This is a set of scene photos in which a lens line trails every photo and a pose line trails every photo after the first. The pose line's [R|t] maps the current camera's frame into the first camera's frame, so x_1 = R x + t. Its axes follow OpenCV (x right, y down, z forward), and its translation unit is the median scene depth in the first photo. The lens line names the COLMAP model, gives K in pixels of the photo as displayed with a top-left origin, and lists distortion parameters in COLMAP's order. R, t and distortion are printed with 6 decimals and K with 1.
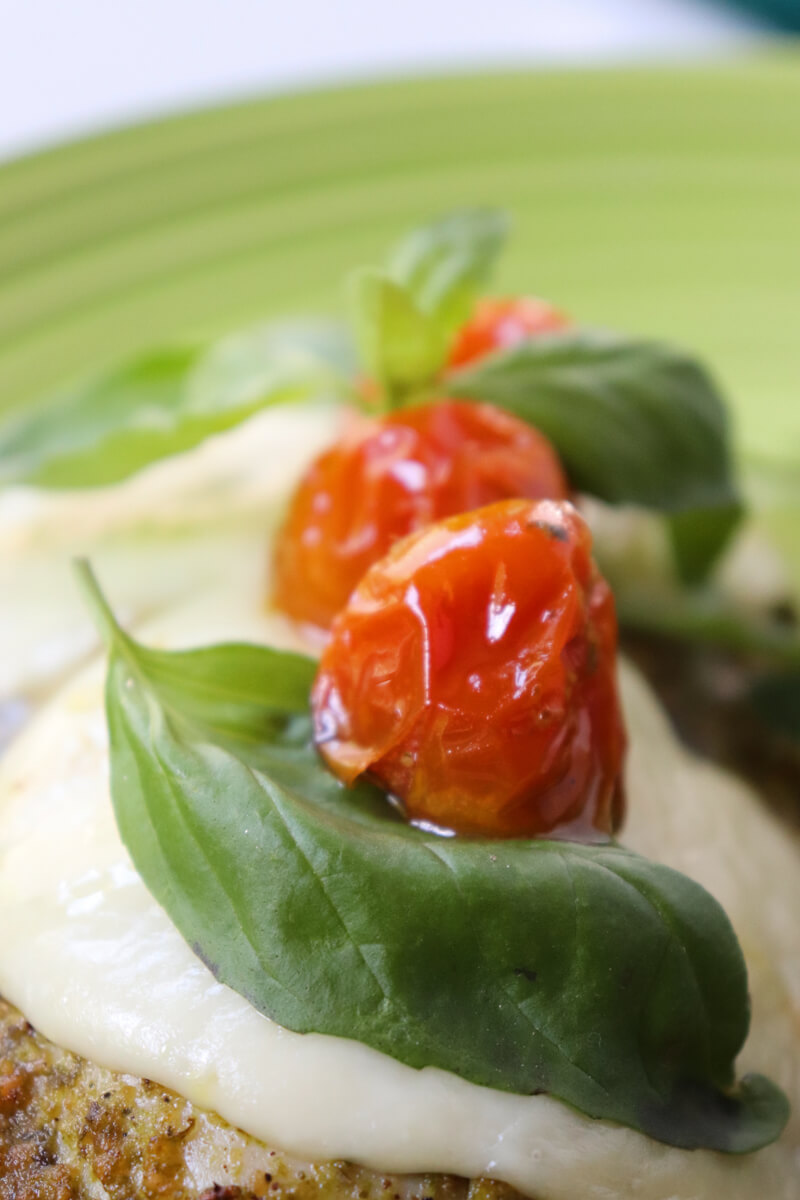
lens RADIAL K [[2652.0, 0, 400.0], [0, 2652.0, 600.0], [0, 0, 1]] dist [0.011534, -0.379571]
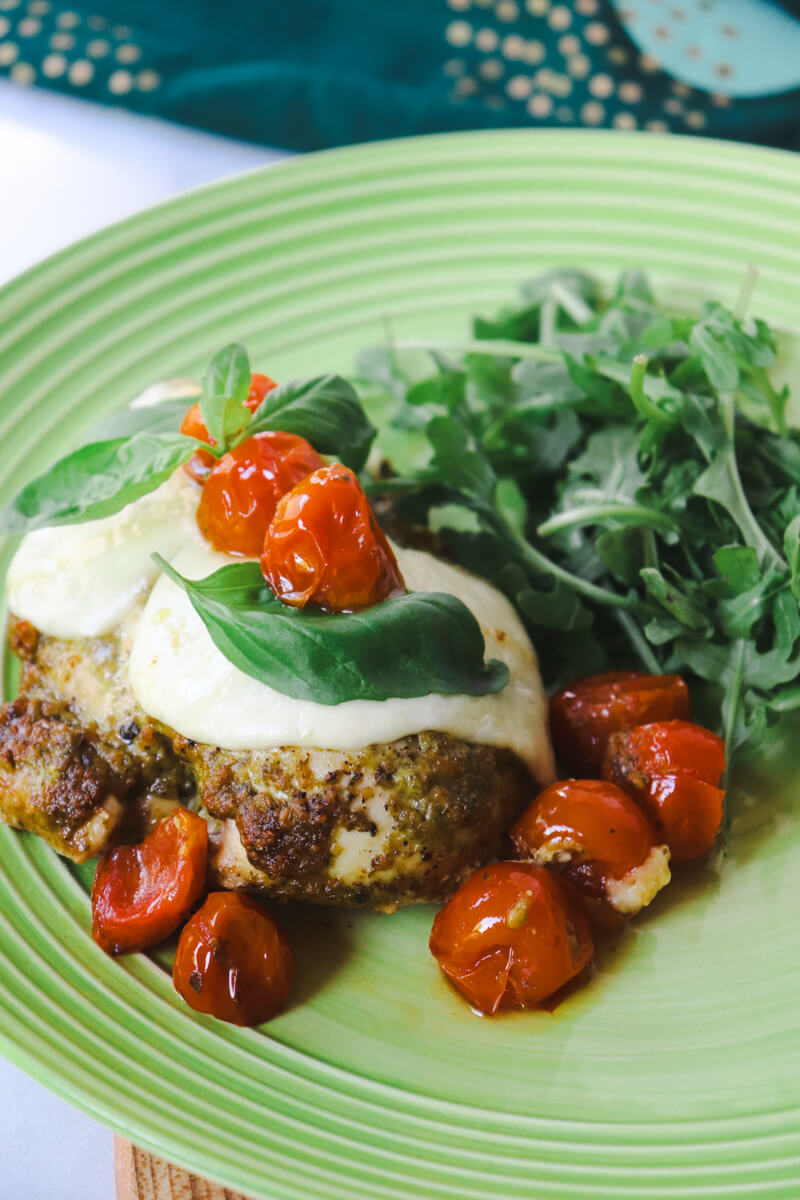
lens RADIAL K [[2075.3, 0, 400.0], [0, 2075.3, 600.0], [0, 0, 1]] dist [0.048365, -0.007643]
pose [[0.905597, -0.354348, 0.233091, -0.393642], [0.330900, 0.934052, 0.134356, -0.167688], [-0.265328, -0.044542, 0.963129, -0.871390]]
